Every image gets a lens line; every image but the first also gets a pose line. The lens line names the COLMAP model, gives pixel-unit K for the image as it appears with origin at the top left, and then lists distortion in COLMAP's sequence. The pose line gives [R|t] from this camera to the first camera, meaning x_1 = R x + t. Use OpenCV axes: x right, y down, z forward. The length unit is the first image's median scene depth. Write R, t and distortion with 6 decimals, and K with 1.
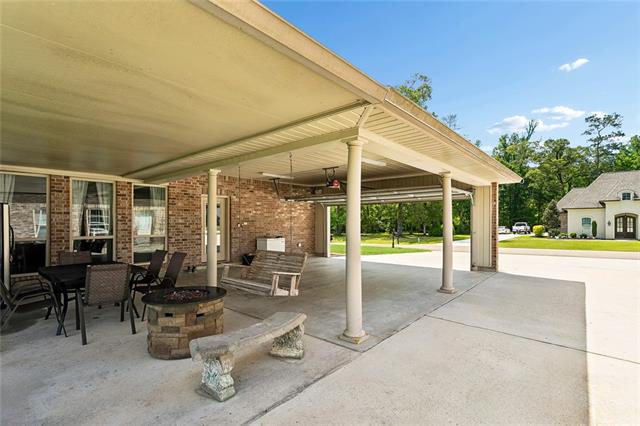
lens RADIAL K [[305.8, 0, 320.0], [0, 305.8, 213.0], [0, 0, 1]] dist [0.001884, 0.000740]
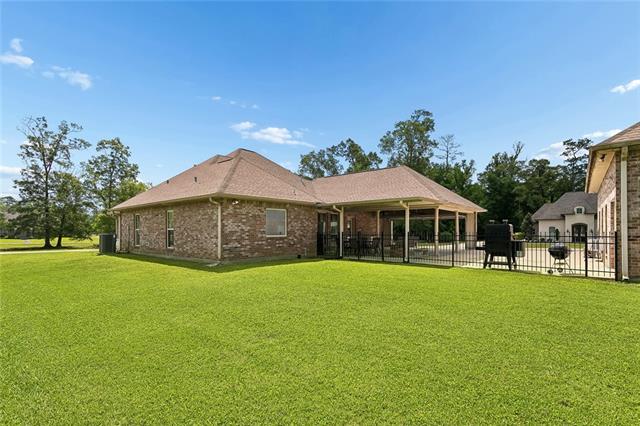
lens RADIAL K [[313.6, 0, 317.4], [0, 313.6, 224.2], [0, 0, 1]] dist [0.000890, 0.000084]
pose [[0.999888, -0.000989, 0.014949, -0.159164], [0.000902, 0.999983, 0.005837, -0.004570], [-0.014954, -0.005823, 0.999871, -0.325962]]
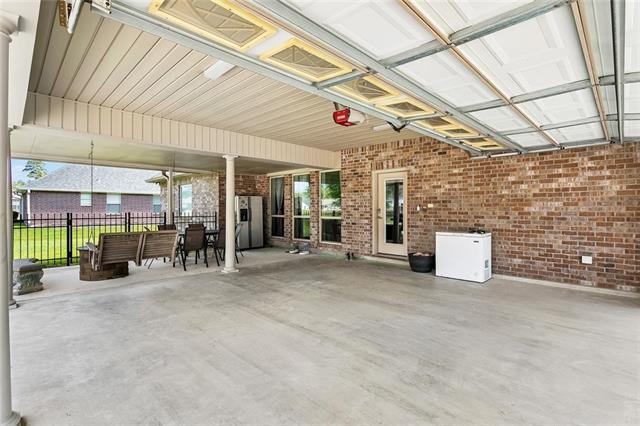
lens RADIAL K [[305.8, 0, 320.0], [0, 305.8, 213.0], [0, 0, 1]] dist [0.001884, 0.000740]
pose [[-0.063372, 0.000566, -0.997990, 0.116185], [0.018533, 0.999828, -0.000609, 0.013026], [0.997818, -0.018534, -0.063371, 0.229447]]
